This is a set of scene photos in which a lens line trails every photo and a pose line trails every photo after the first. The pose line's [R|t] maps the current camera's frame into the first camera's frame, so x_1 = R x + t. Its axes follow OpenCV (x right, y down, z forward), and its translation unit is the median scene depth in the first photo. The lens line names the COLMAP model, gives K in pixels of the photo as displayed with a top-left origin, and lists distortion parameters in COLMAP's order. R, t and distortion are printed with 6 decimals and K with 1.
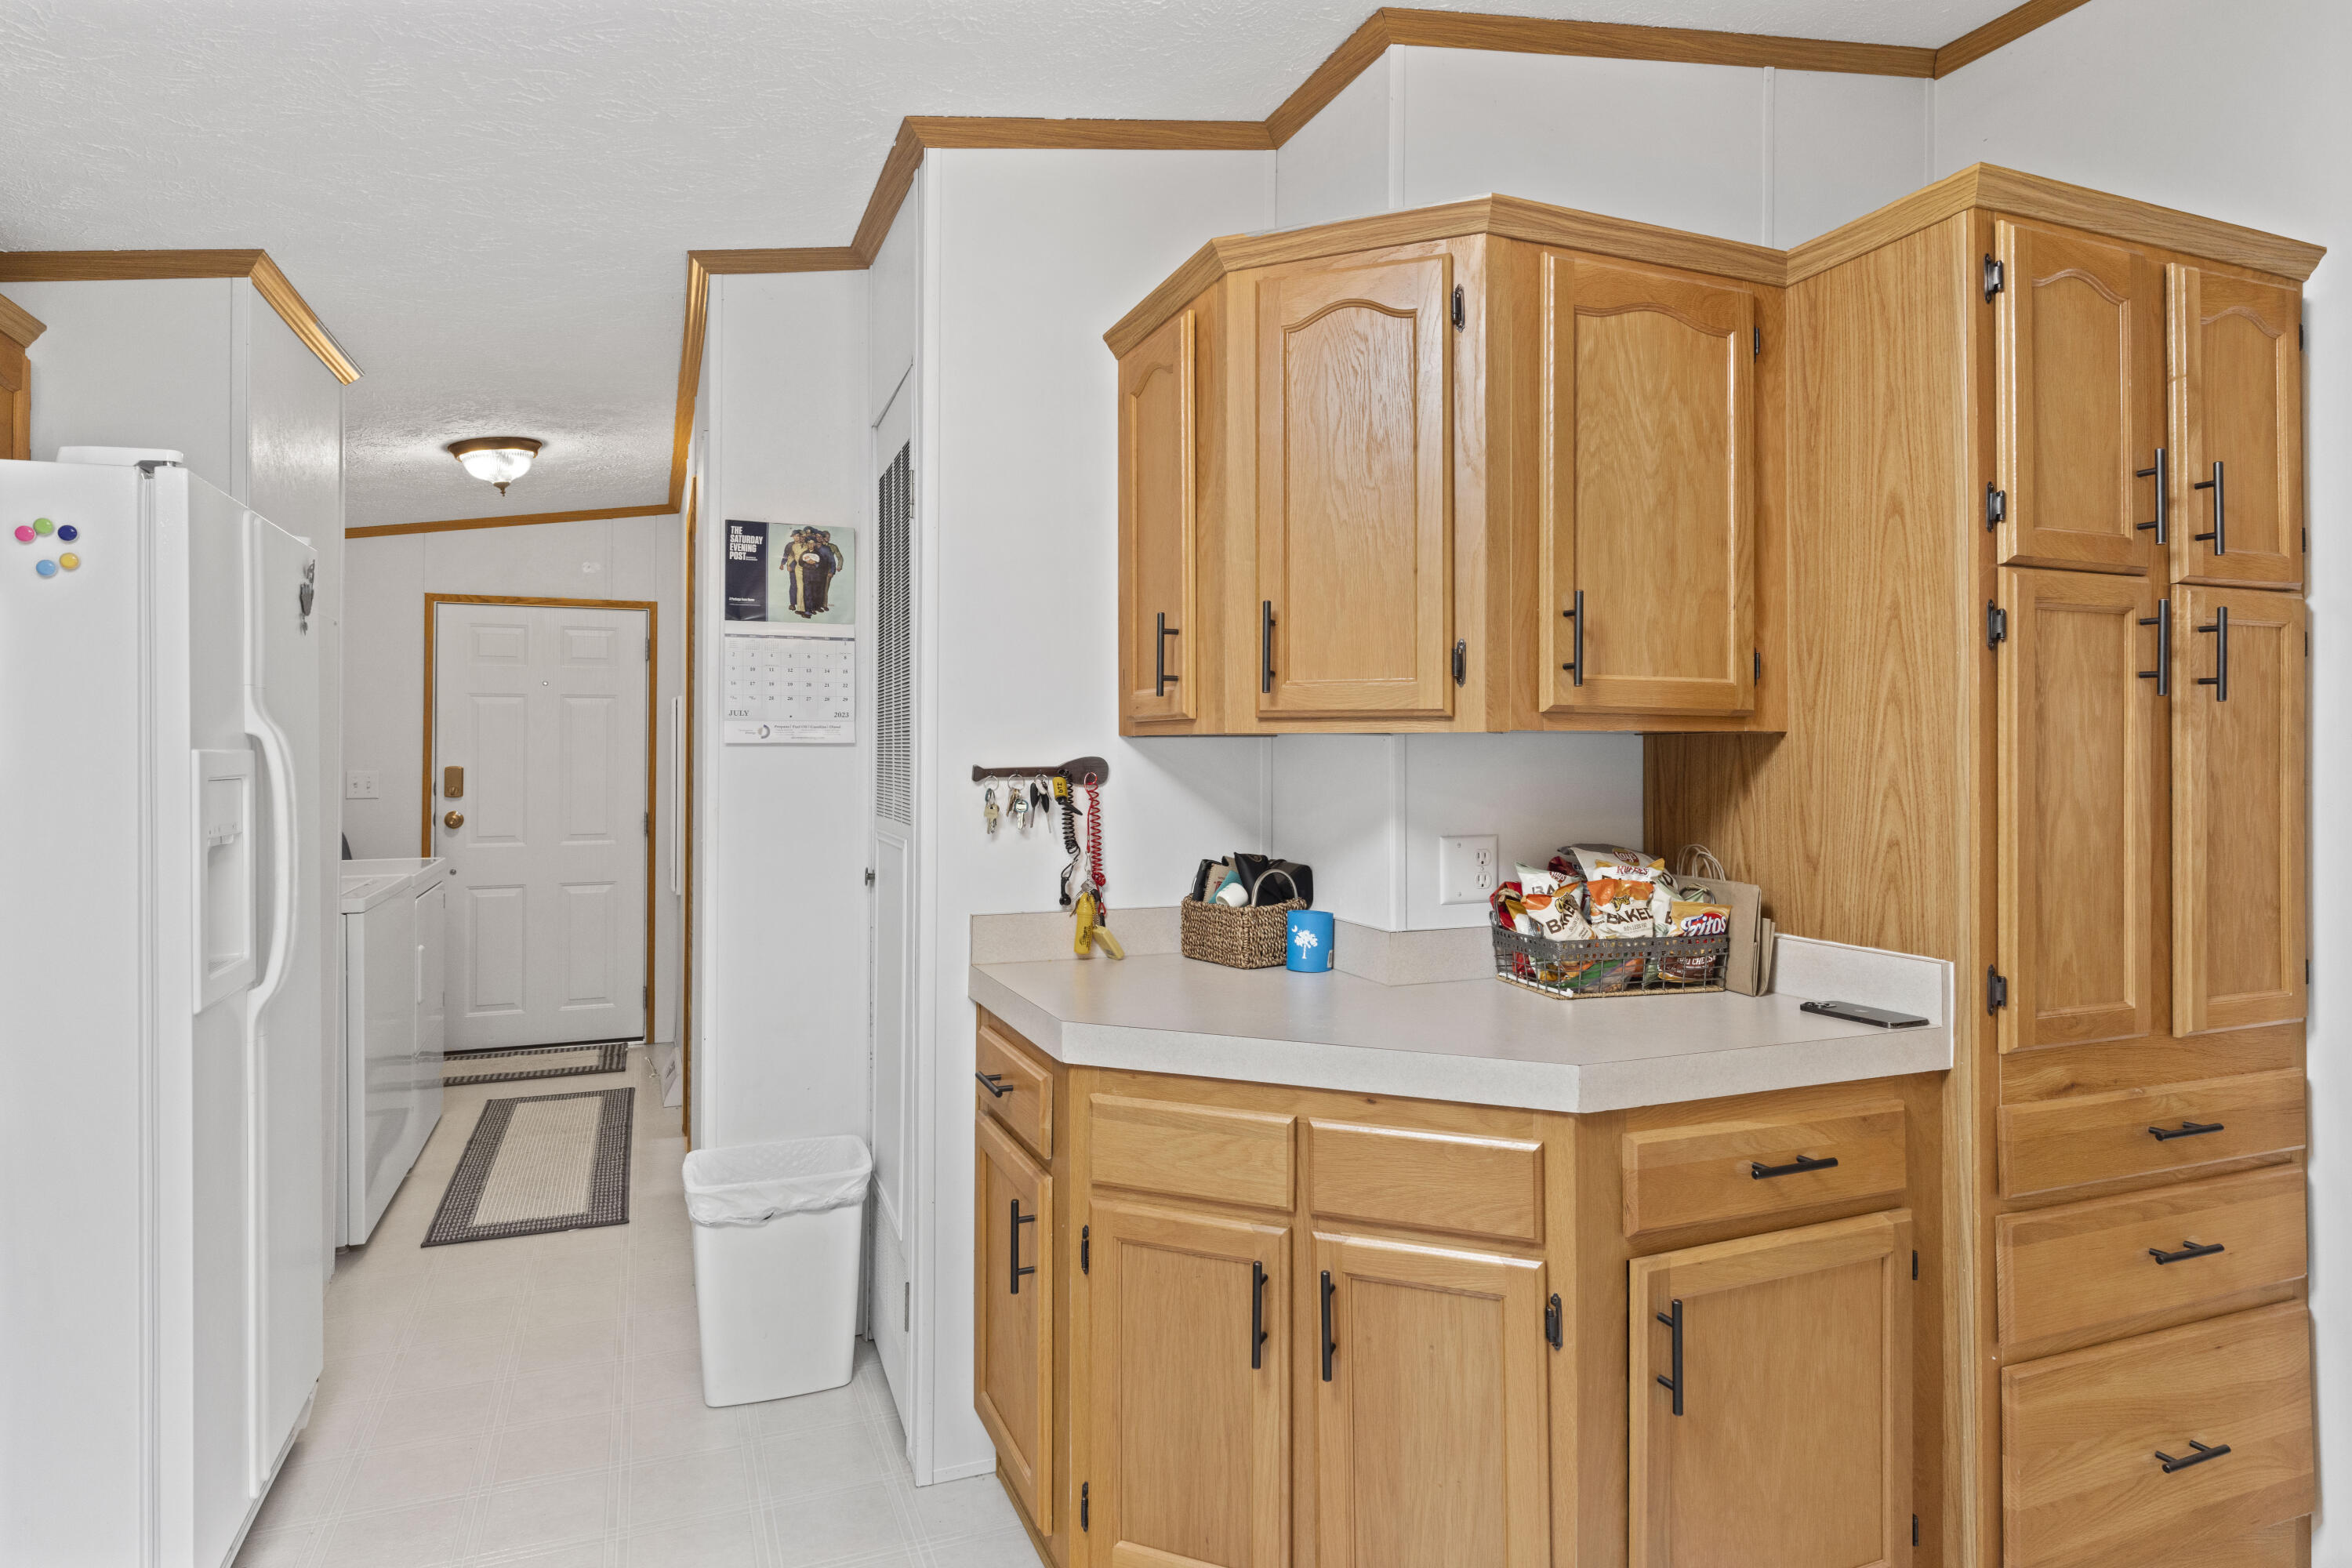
lens RADIAL K [[1310.4, 0, 1170.9], [0, 1310.4, 736.9], [0, 0, 1]] dist [-0.004256, 0.004643]
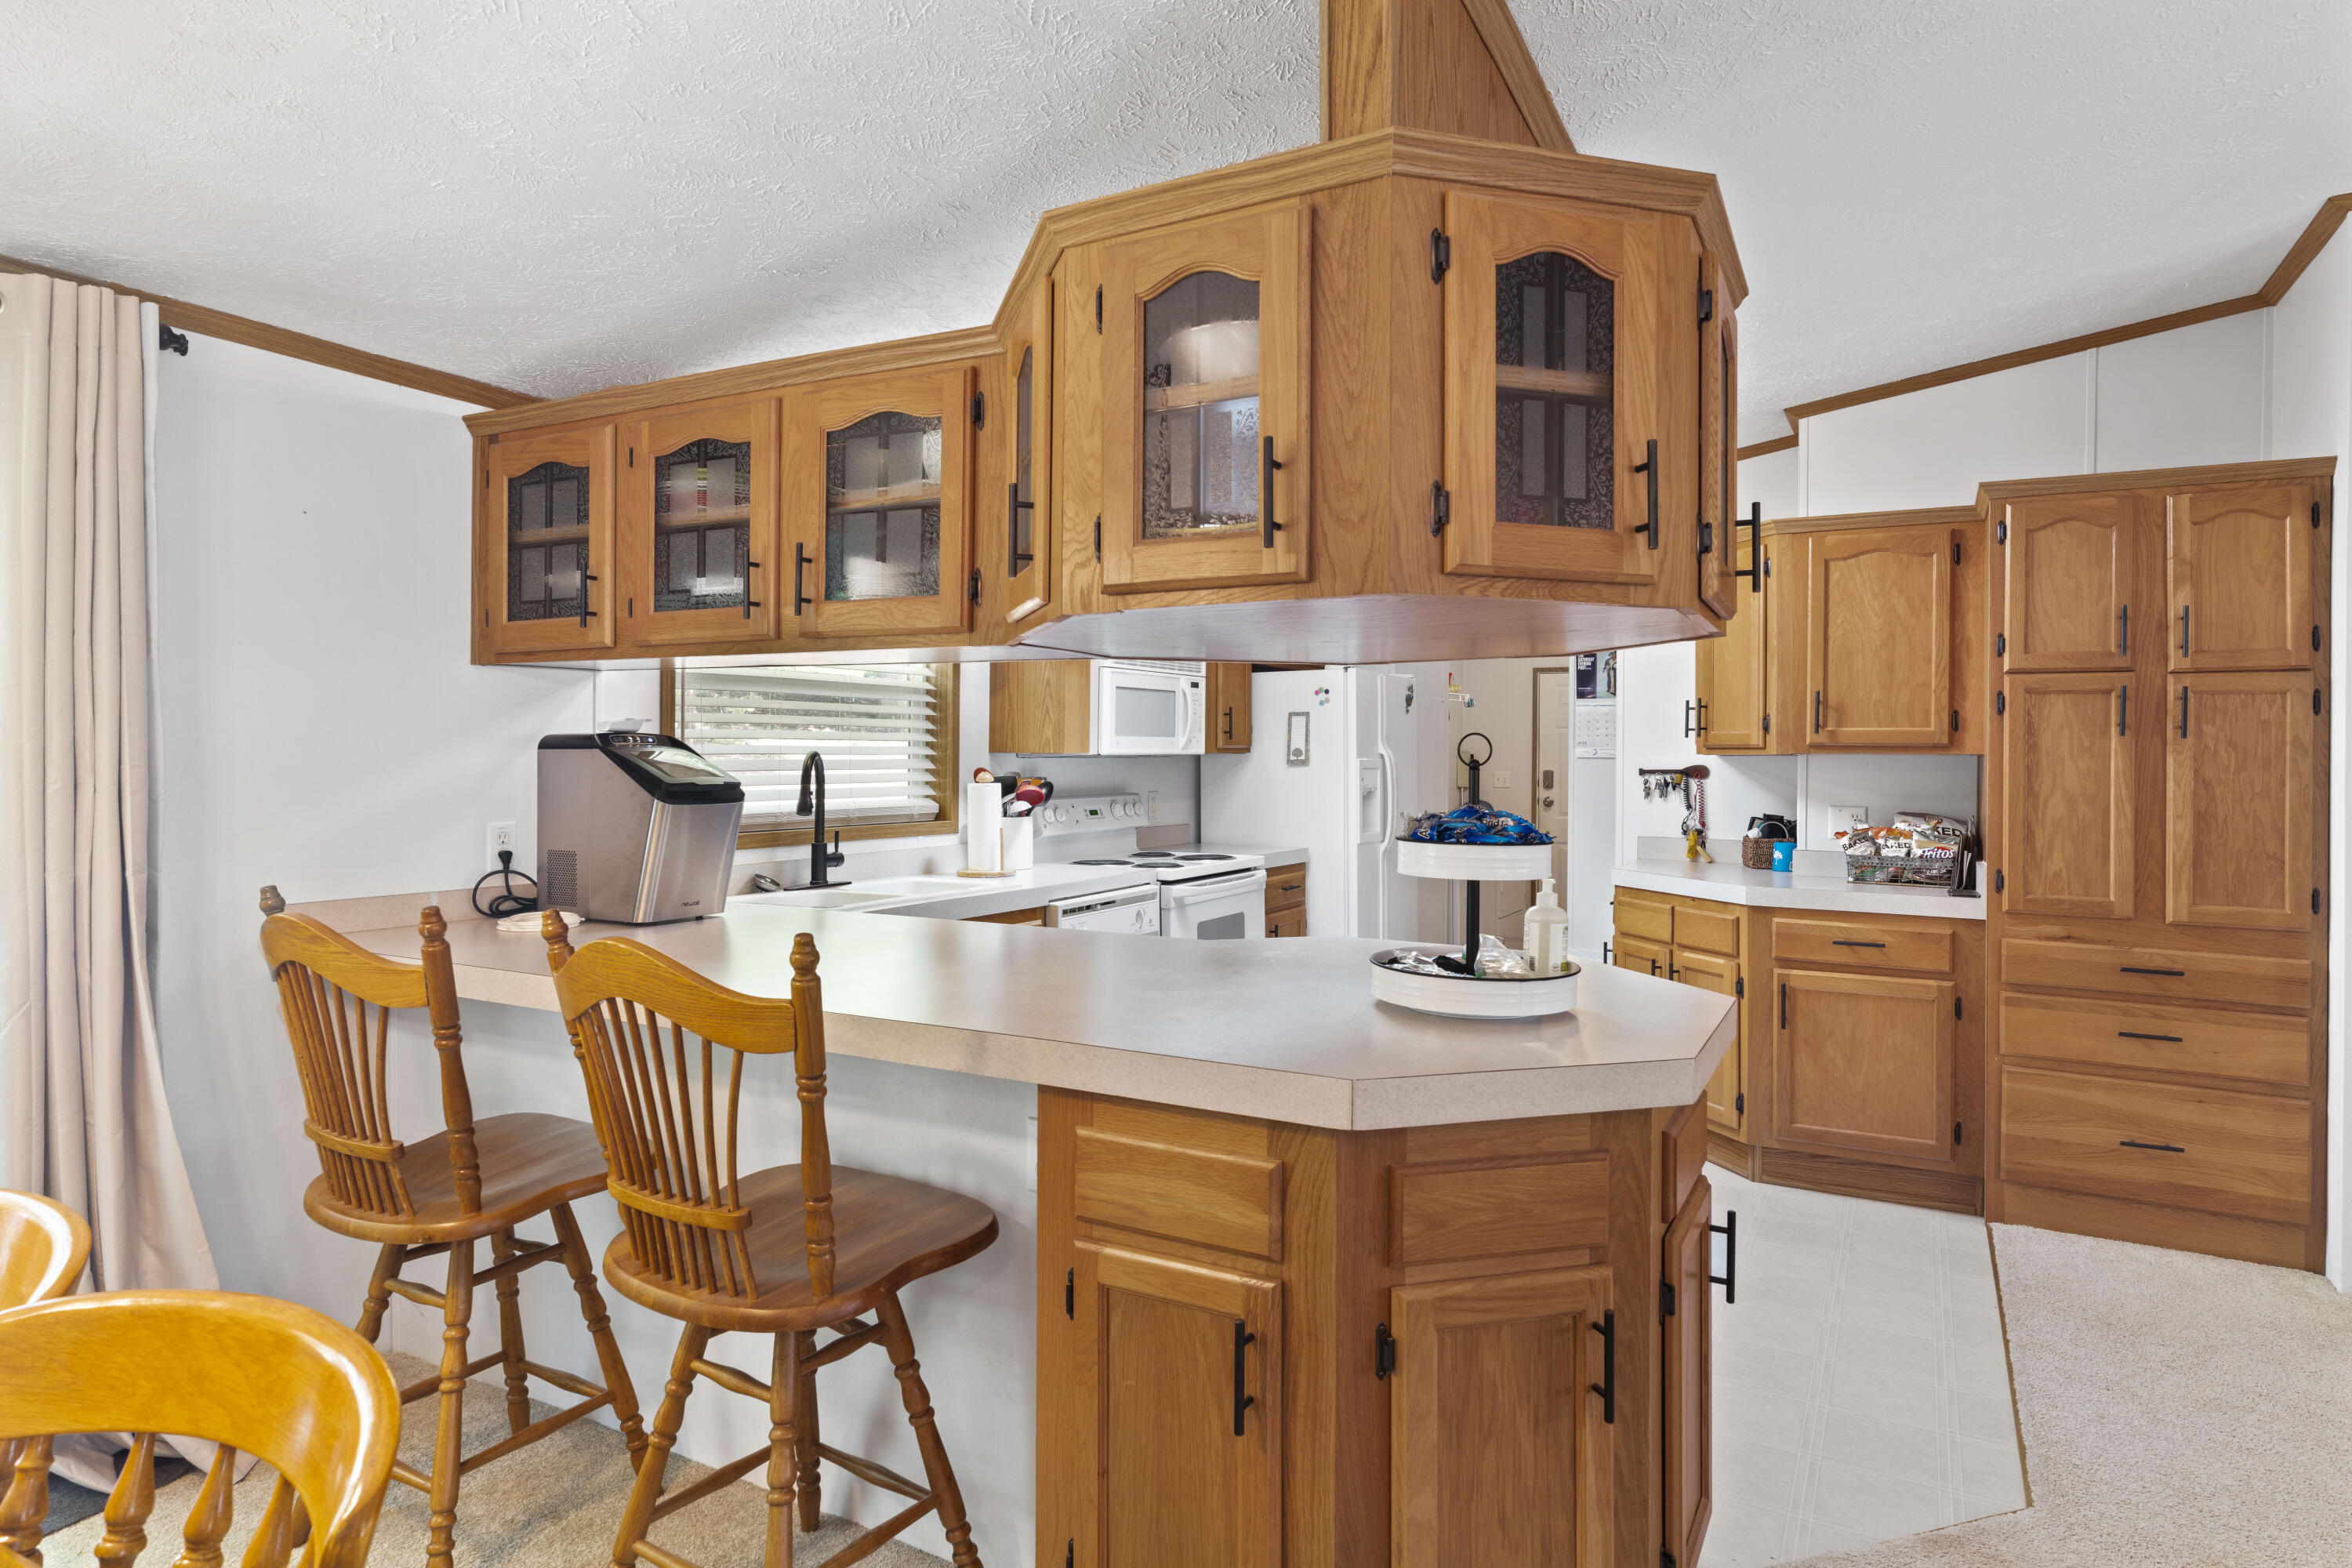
lens RADIAL K [[1310.4, 0, 1172.3], [0, 1310.4, 753.3], [0, 0, 1]] dist [-0.004256, 0.004643]
pose [[0.622642, 0.002527, -0.782503, 1.107819], [-0.000455, 0.999996, 0.002868, -0.009046], [0.782507, -0.001430, 0.622641, -1.002781]]
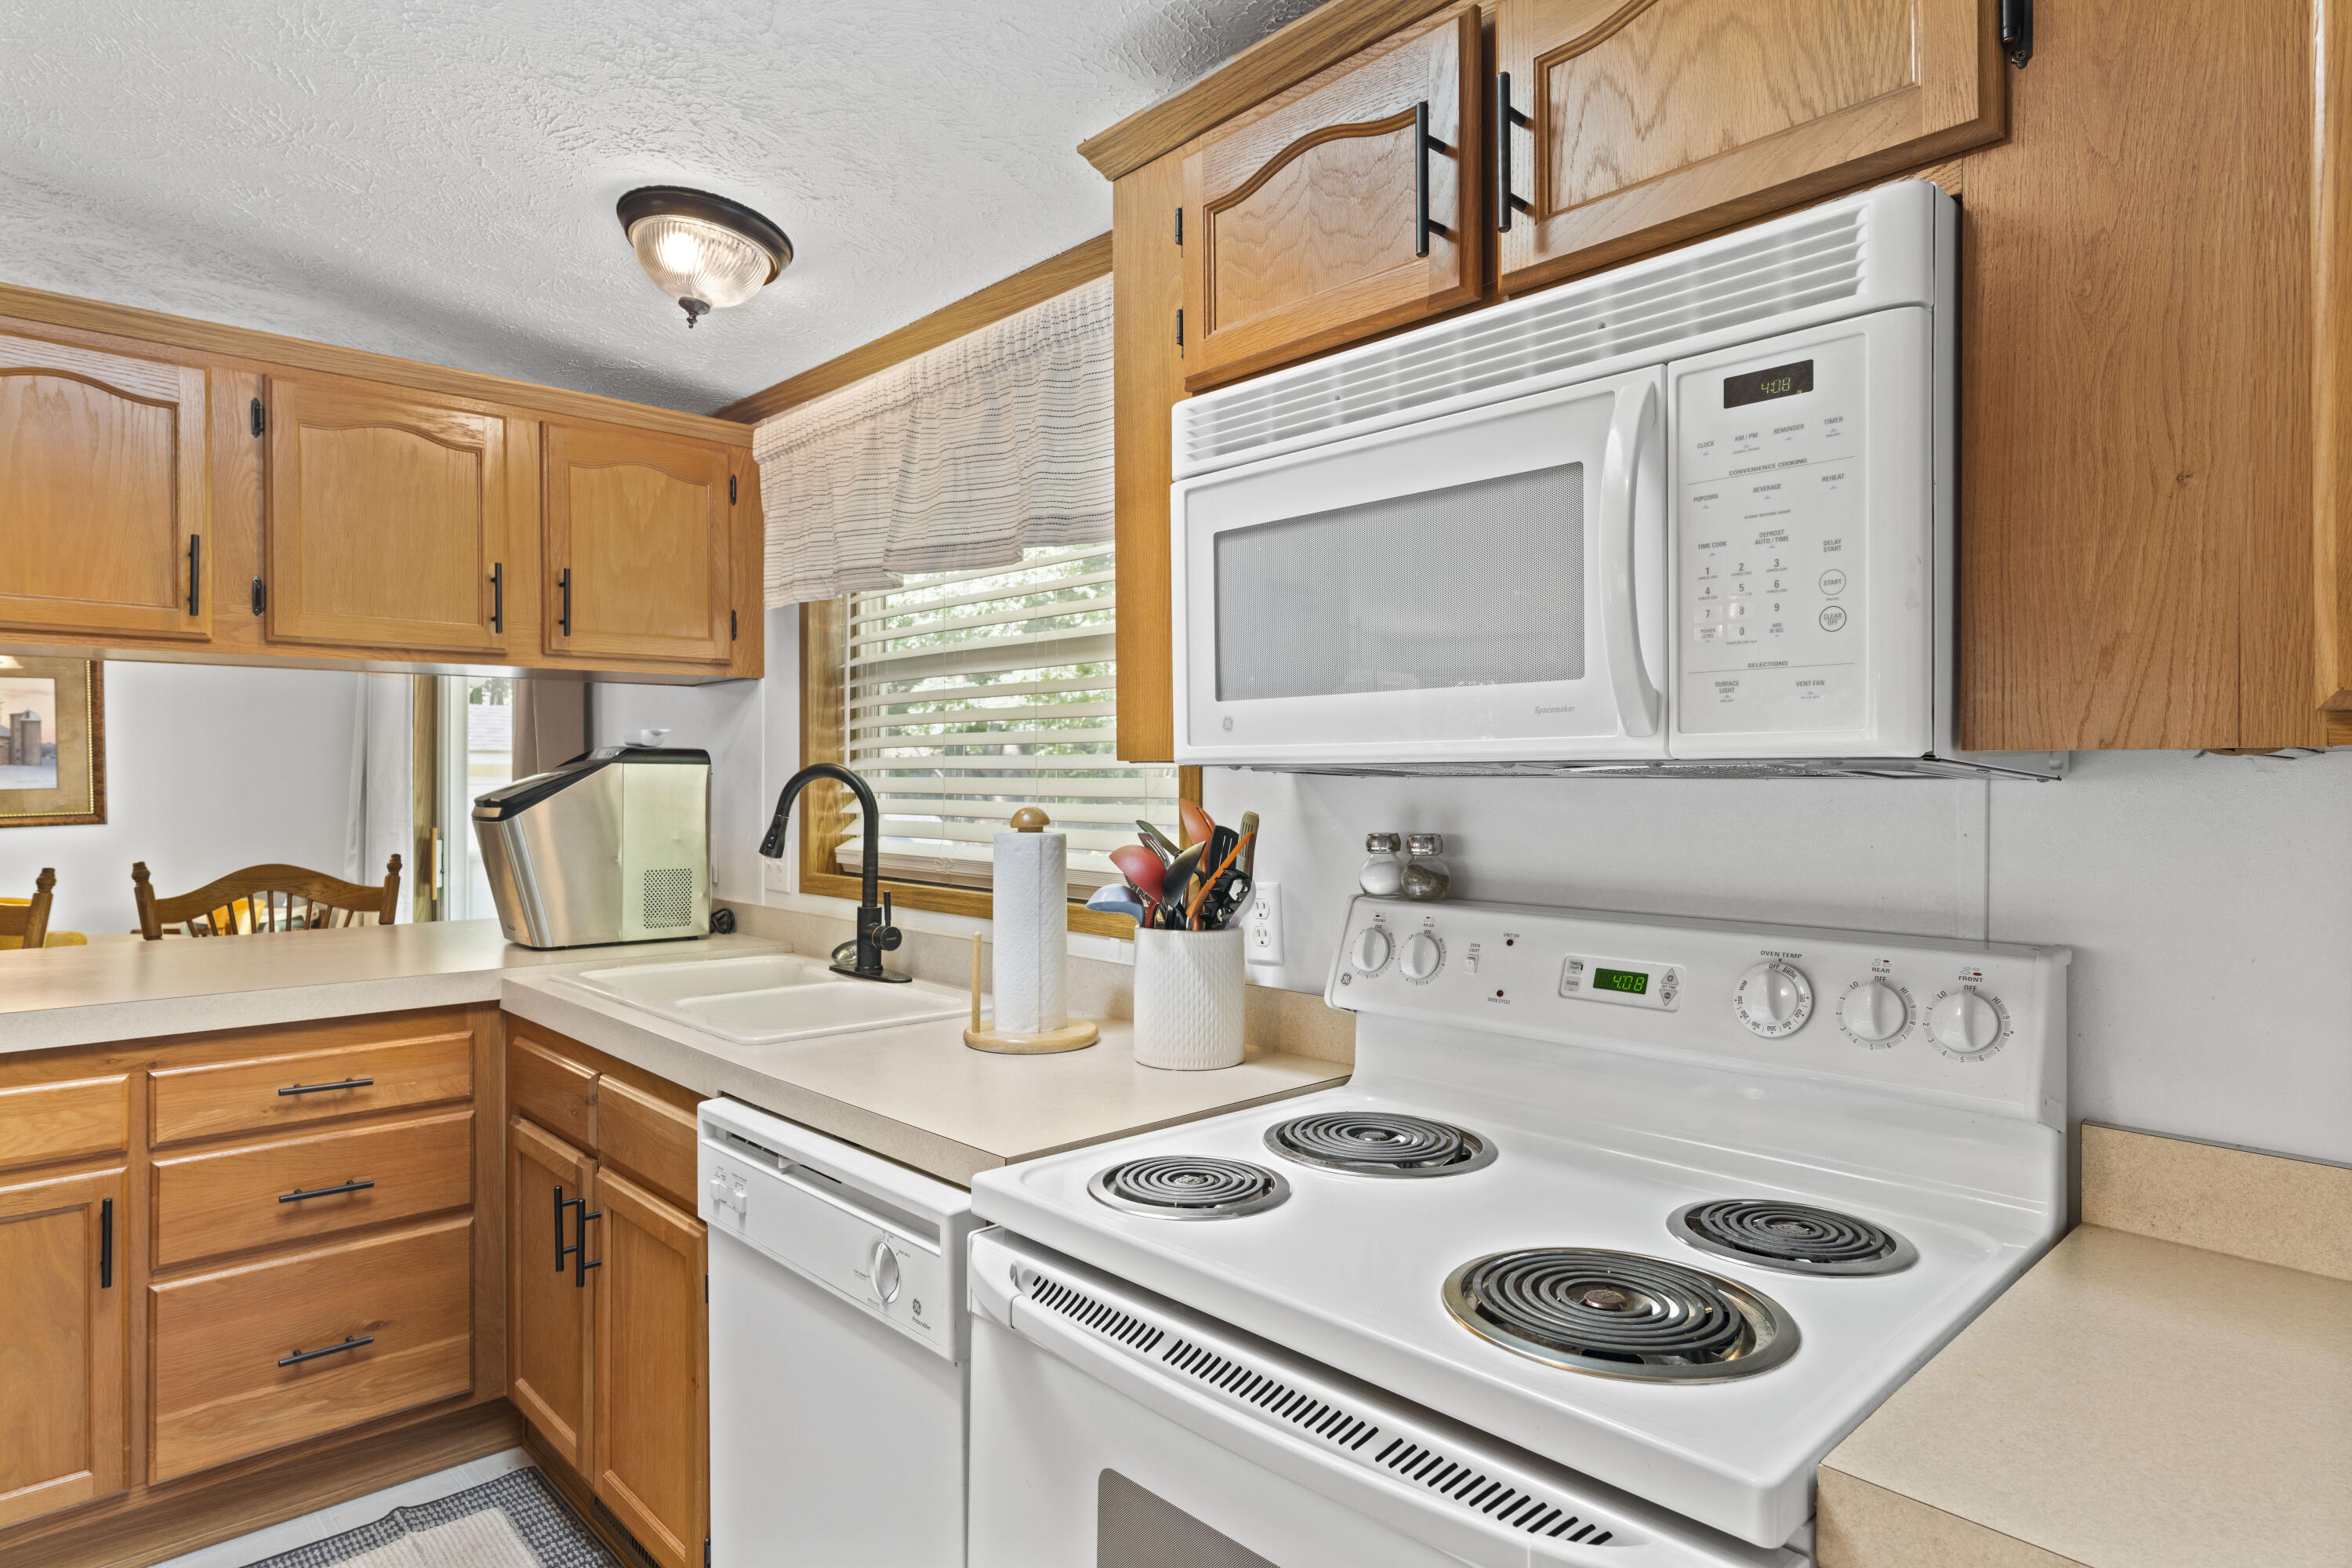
lens RADIAL K [[1310.4, 0, 1179.0], [0, 1310.4, 774.9], [0, 0, 1]] dist [-0.004256, 0.004643]
pose [[-0.930687, -0.001315, -0.365815, -0.311775], [0.000119, 0.999992, -0.003898, 0.006253], [0.365818, -0.003671, -0.930679, 0.762177]]
